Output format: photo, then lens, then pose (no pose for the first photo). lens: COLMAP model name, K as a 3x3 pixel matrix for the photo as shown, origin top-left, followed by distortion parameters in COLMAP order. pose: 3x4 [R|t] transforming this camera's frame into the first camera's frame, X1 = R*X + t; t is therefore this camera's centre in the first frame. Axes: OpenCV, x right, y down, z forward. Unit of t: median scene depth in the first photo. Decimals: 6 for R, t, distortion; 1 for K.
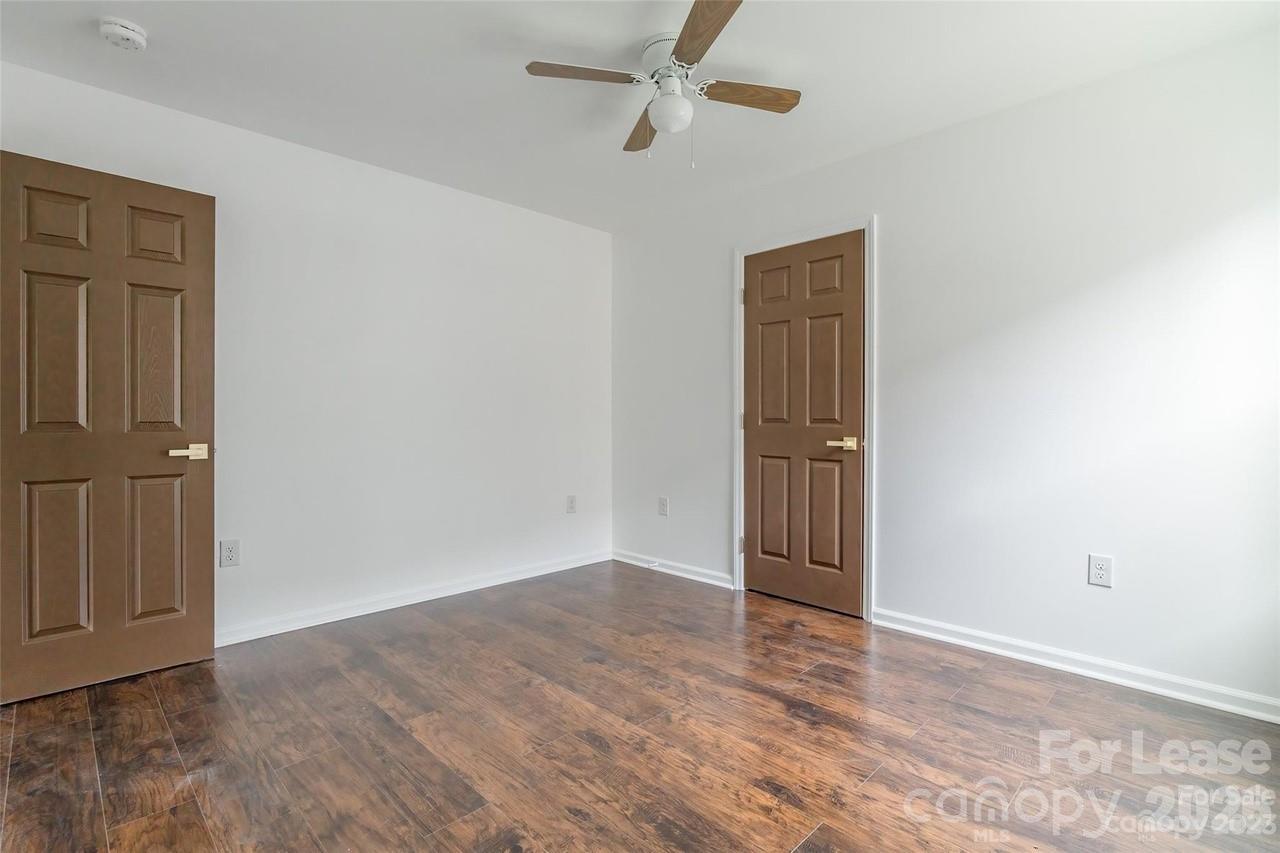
lens RADIAL K [[598.2, 0, 640.0], [0, 598.2, 426.5], [0, 0, 1]] dist [-0.001384, -0.000107]
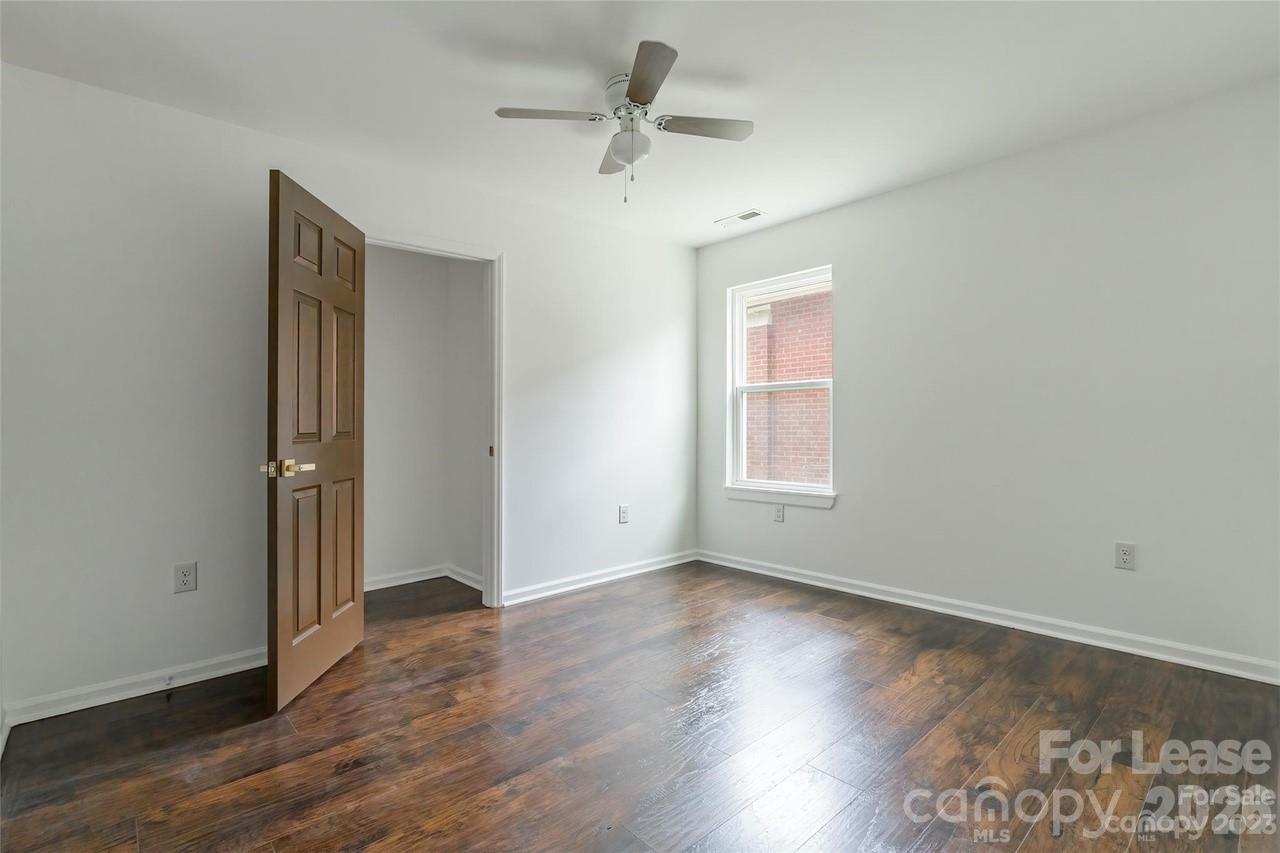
lens RADIAL K [[598.2, 0, 640.0], [0, 598.2, 426.5], [0, 0, 1]] dist [-0.001384, -0.000107]
pose [[0.047662, -0.006054, 0.998845, -0.802961], [0.031250, 0.999501, 0.004567, -0.017930], [-0.998375, 0.030996, 0.047827, 0.710994]]
